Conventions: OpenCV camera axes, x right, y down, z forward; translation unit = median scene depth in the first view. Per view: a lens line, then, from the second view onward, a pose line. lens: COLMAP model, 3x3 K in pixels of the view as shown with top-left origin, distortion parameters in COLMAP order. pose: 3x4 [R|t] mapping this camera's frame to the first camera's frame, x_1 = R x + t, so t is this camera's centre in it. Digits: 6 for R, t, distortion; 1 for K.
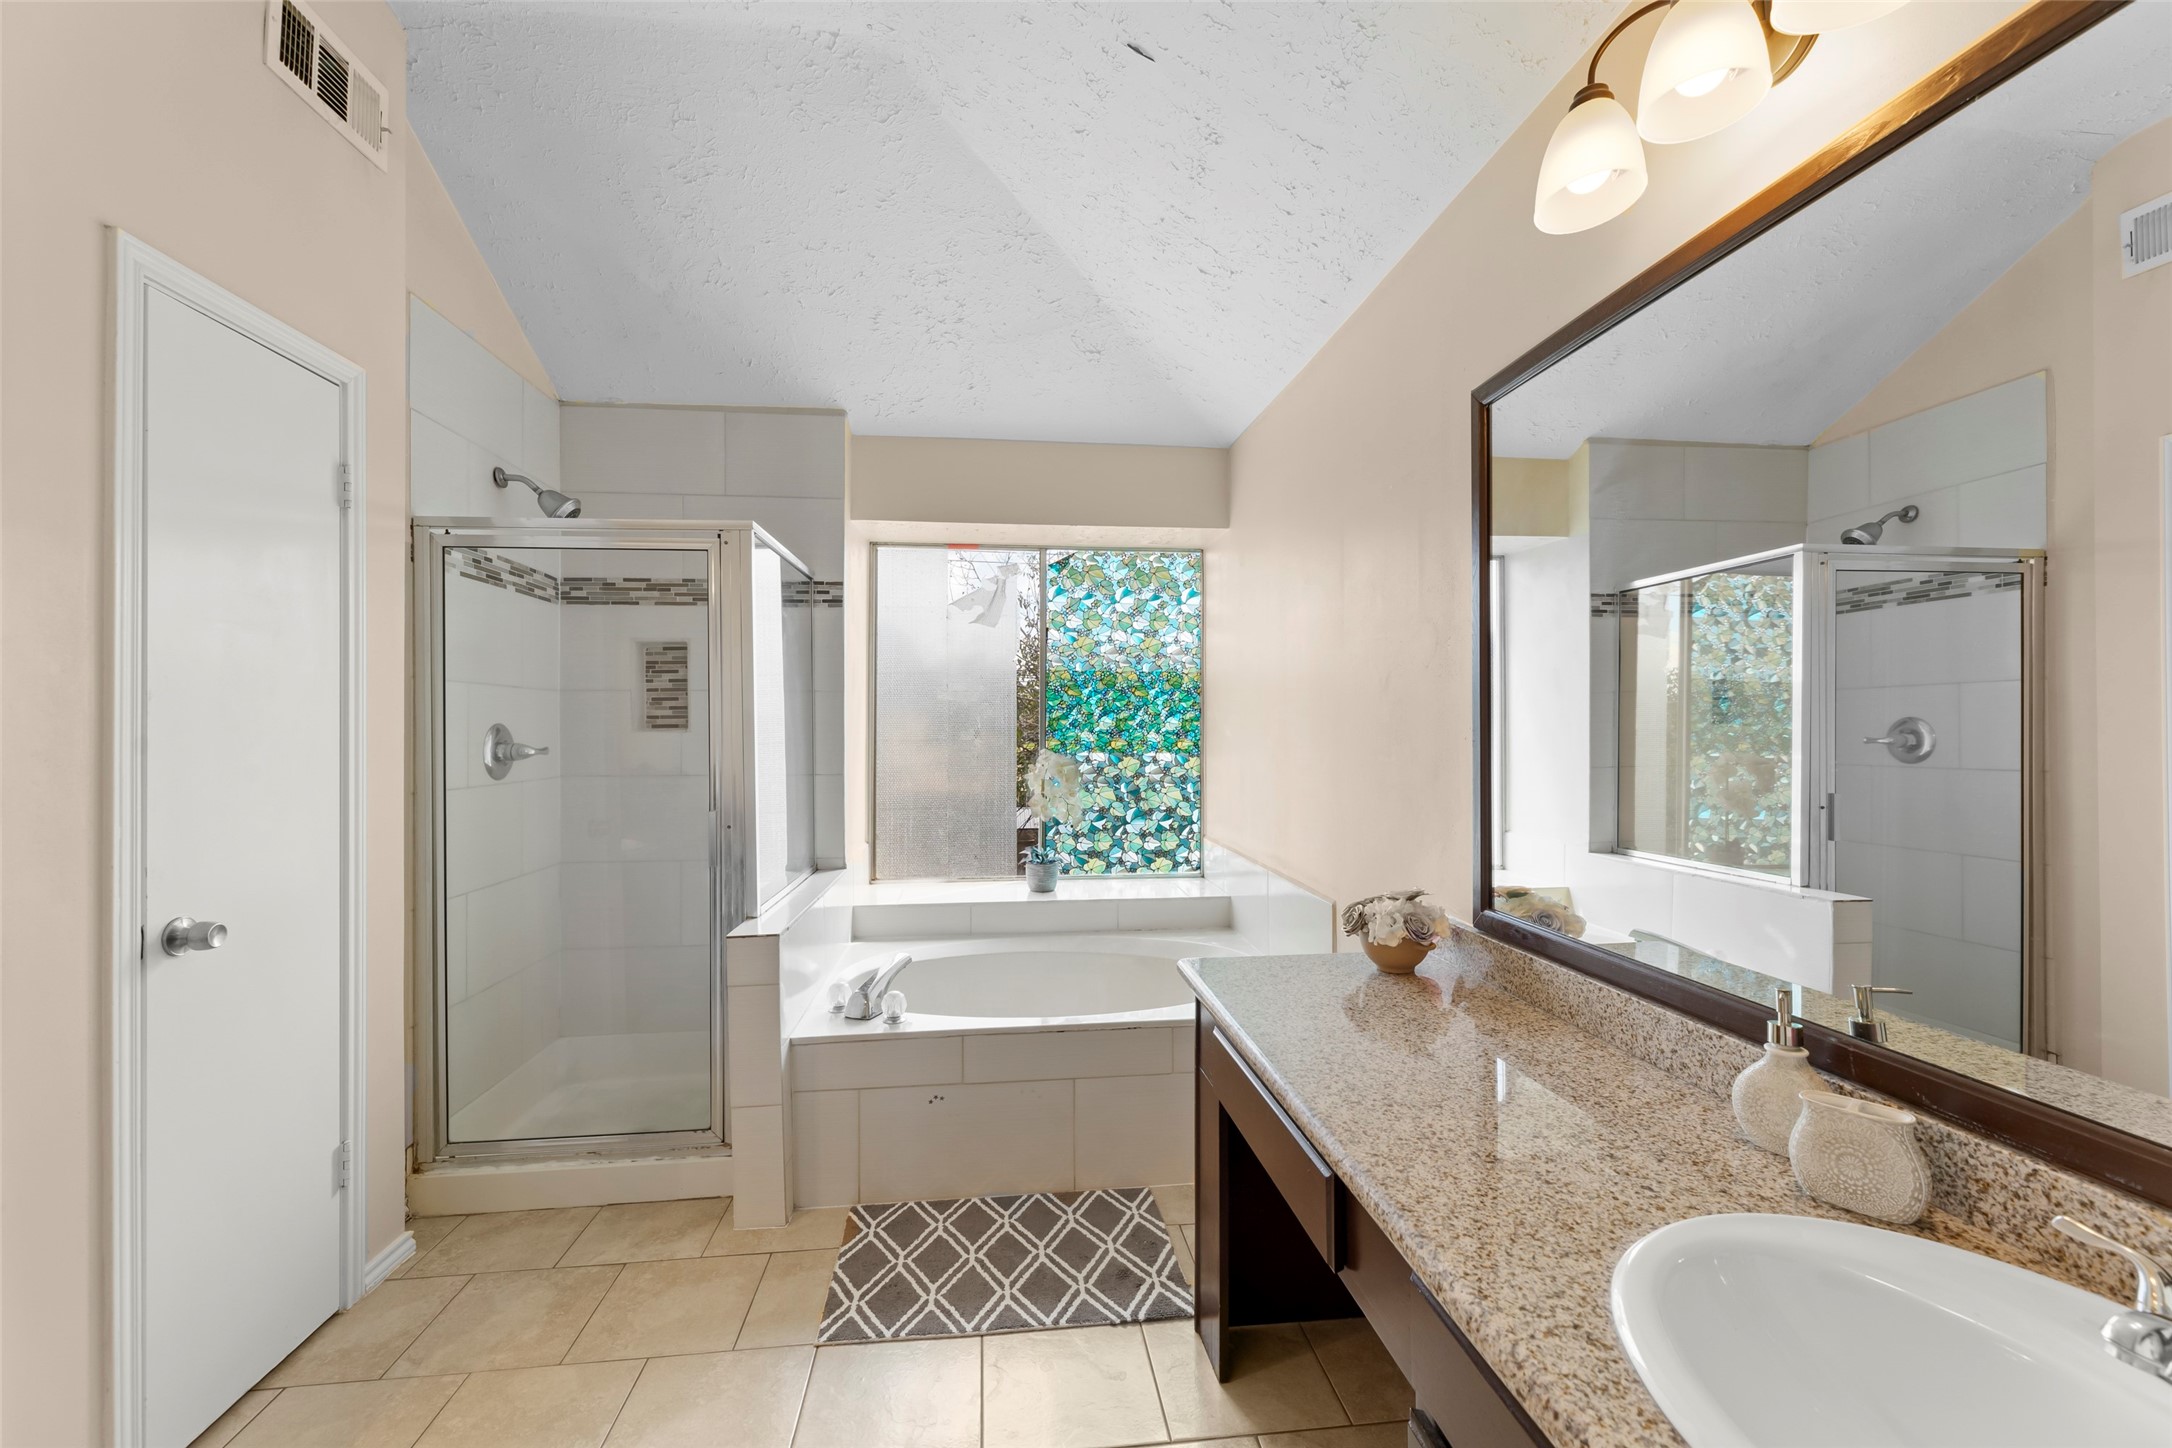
lens RADIAL K [[888.6, 0, 1079.1], [0, 888.6, 722.1], [0, 0, 1]] dist [0.001917, -0.000750]
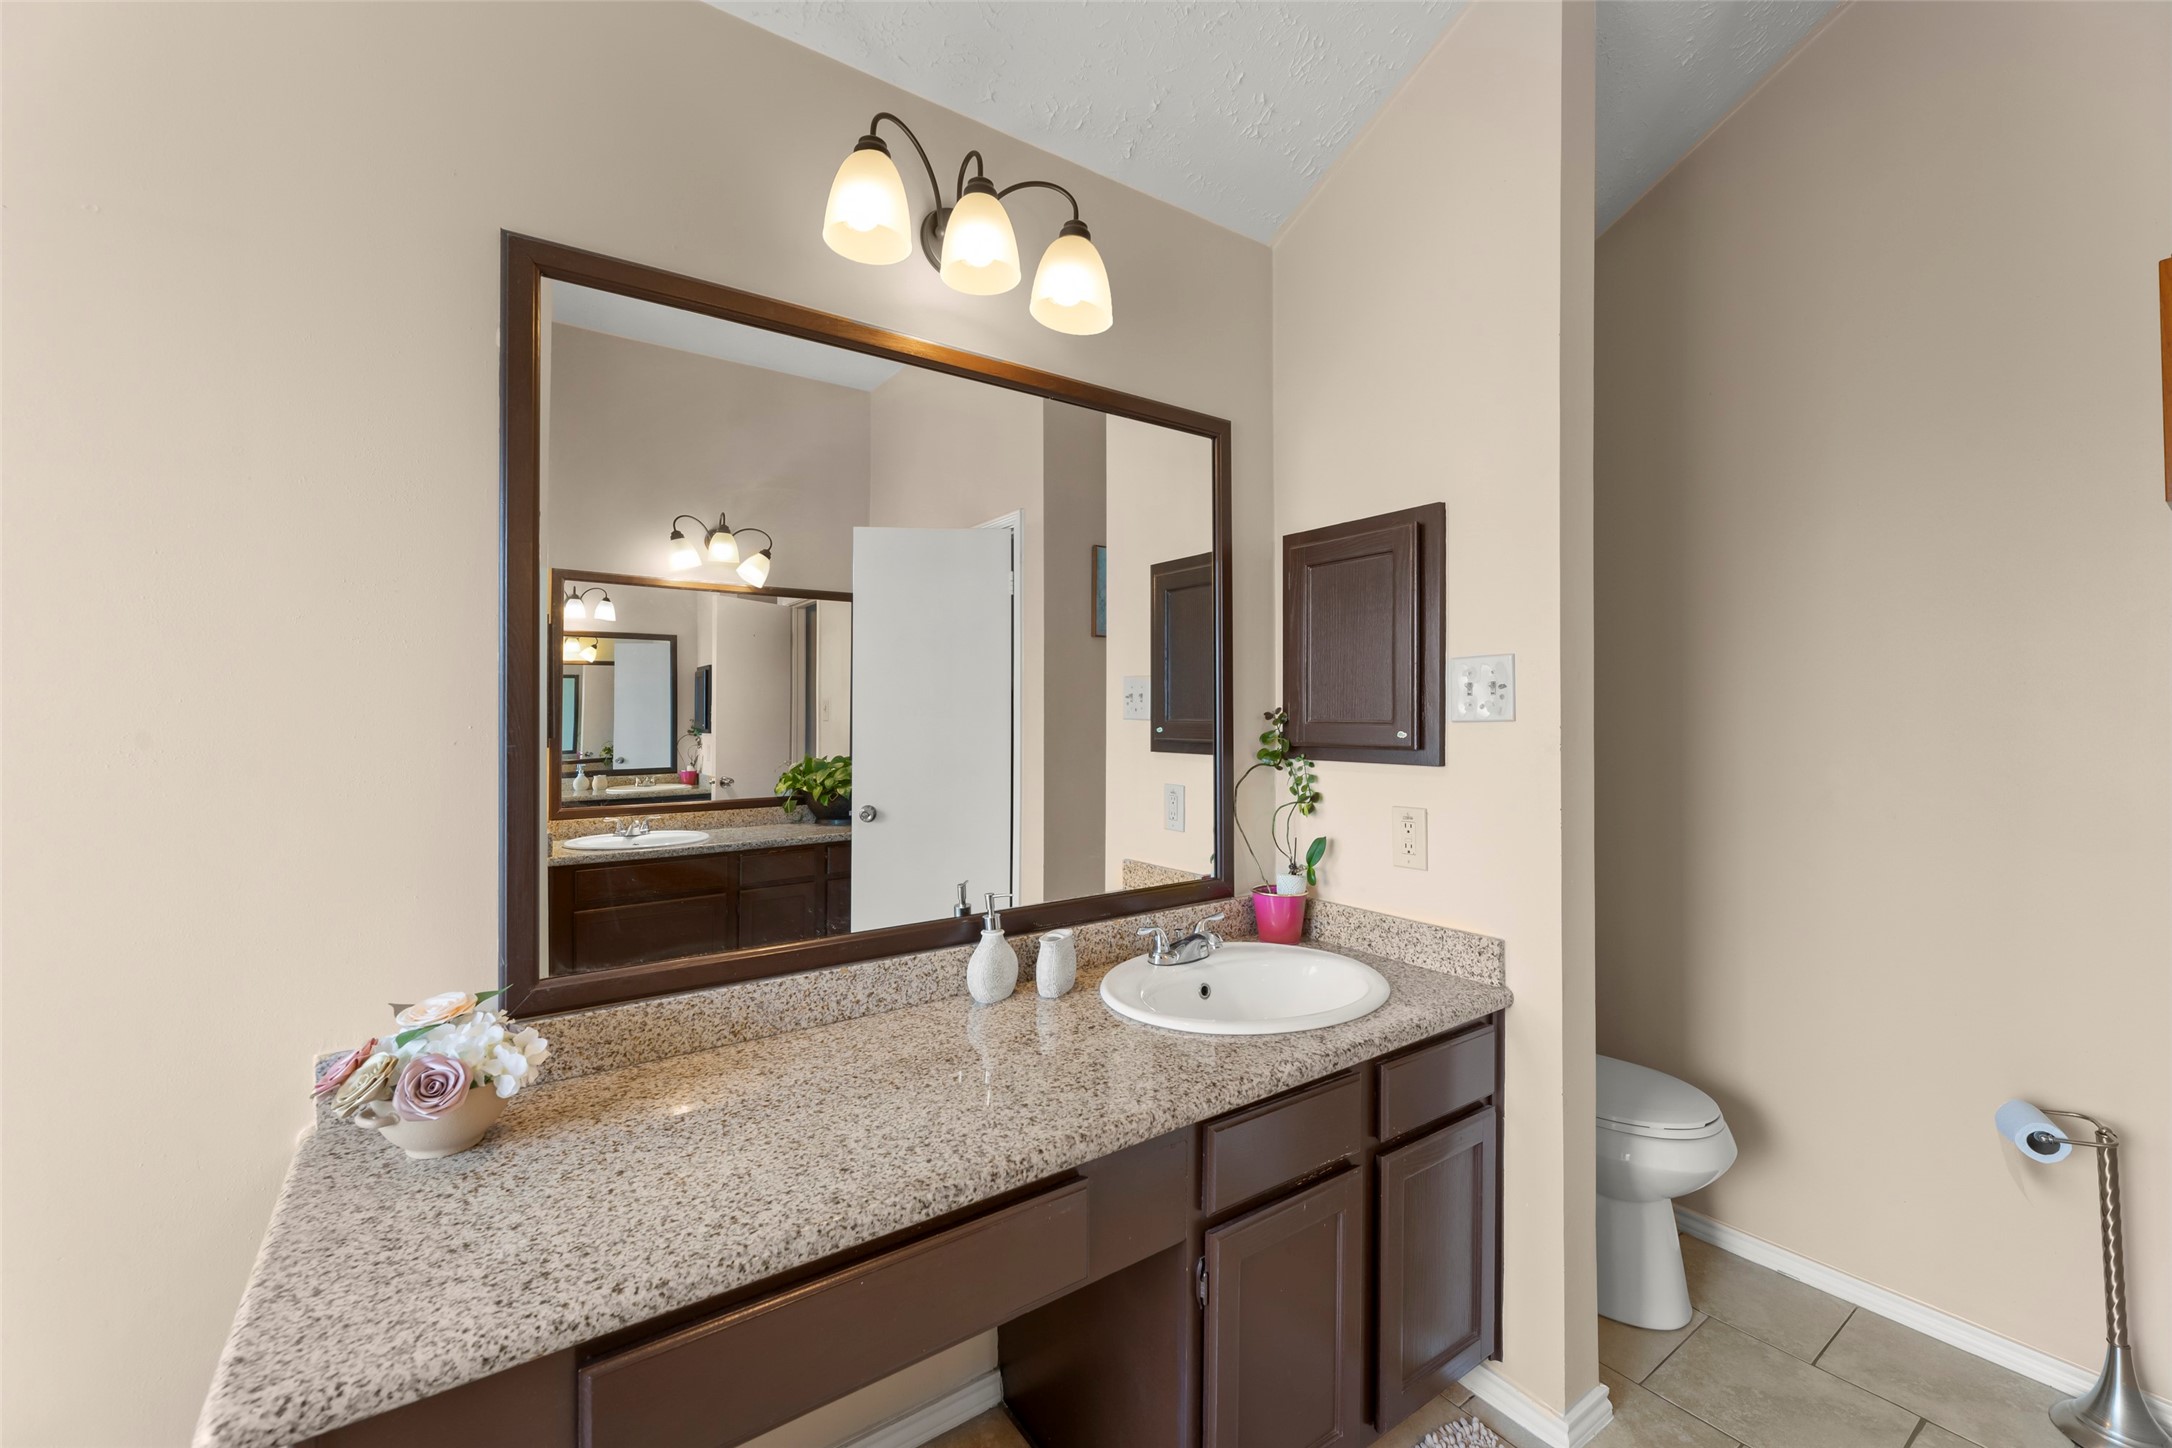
lens RADIAL K [[888.6, 0, 1080.8], [0, 888.6, 719.4], [0, 0, 1]] dist [0.001917, -0.000750]
pose [[-0.485135, 0.002274, 0.874436, -0.473834], [0.001147, 0.999997, -0.001964, 0.003558], [-0.874438, 0.000050, -0.485137, 1.234595]]
